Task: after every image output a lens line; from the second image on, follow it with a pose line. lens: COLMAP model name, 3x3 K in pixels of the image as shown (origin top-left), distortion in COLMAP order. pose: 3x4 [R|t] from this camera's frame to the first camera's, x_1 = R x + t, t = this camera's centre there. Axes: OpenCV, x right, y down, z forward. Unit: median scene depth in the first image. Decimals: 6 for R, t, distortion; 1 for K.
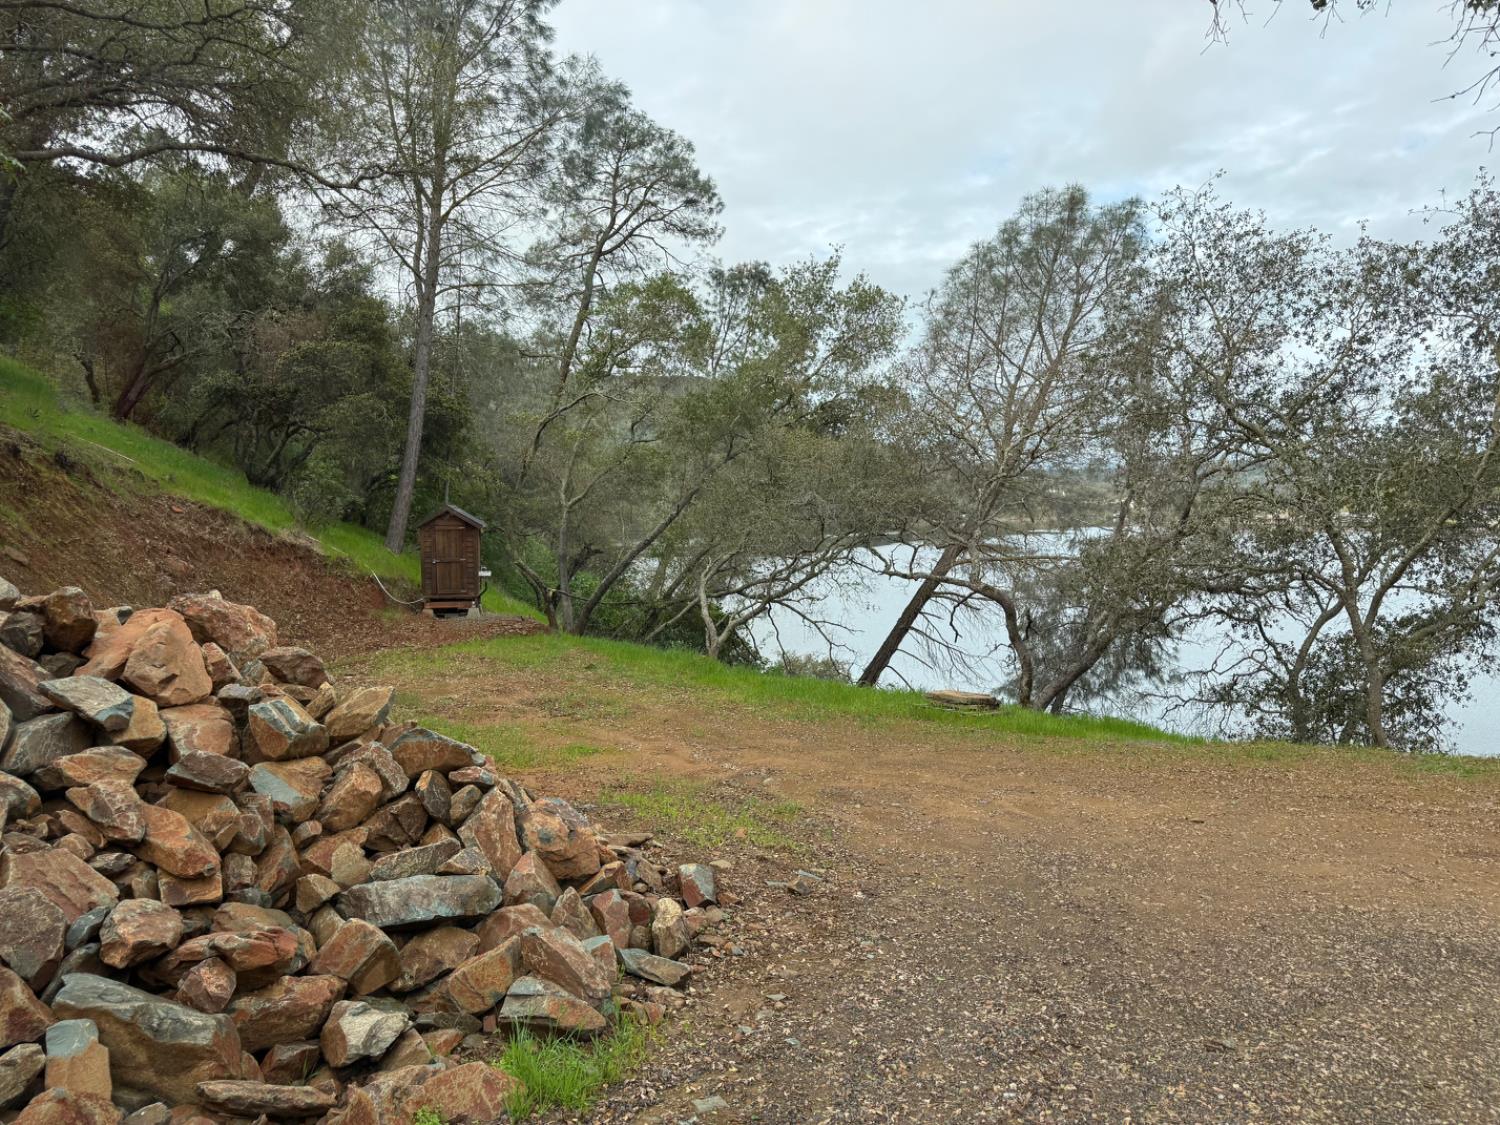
lens RADIAL K [[1056.0, 0, 750.0], [0, 1056.0, 562.5], [0, 0, 1]] dist [0.001955, 0.000499]
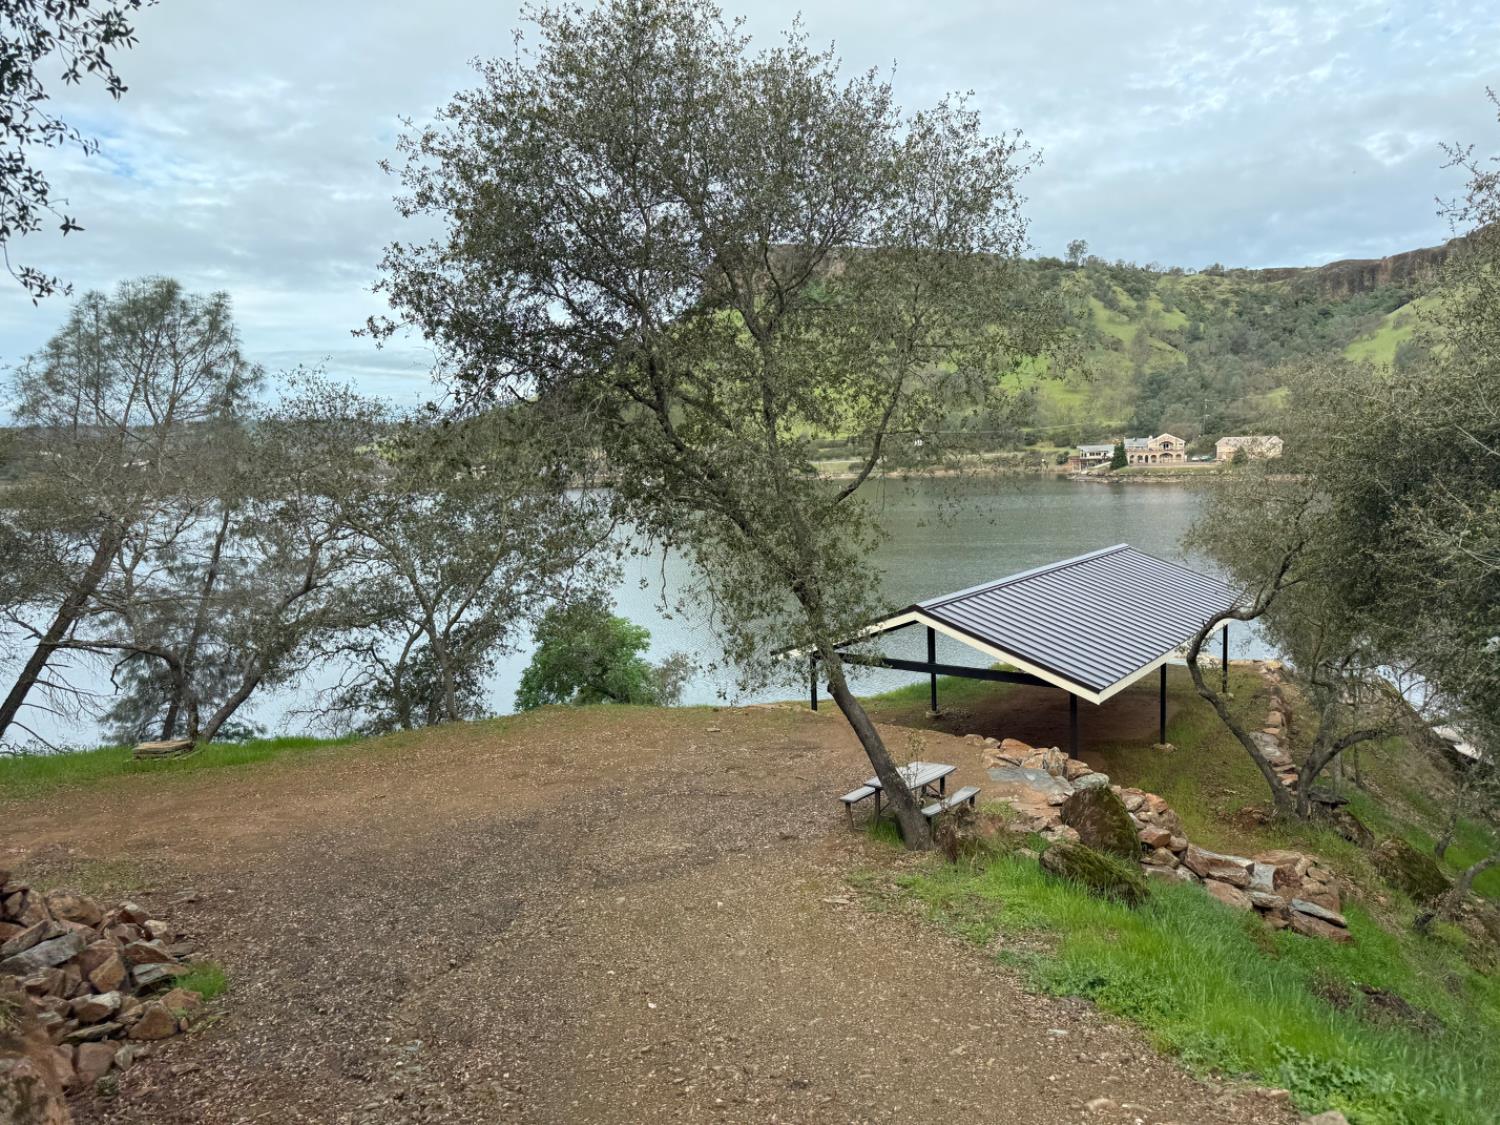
lens RADIAL K [[1039.2, 0, 750.0], [0, 1039.2, 562.5], [0, 0, 1]] dist [-0.018163, -0.001471]
pose [[0.648258, -0.092298, 0.755806, -0.244362], [0.069606, 0.995653, 0.061887, -0.112790], [-0.758233, 0.012490, 0.651864, -0.319857]]
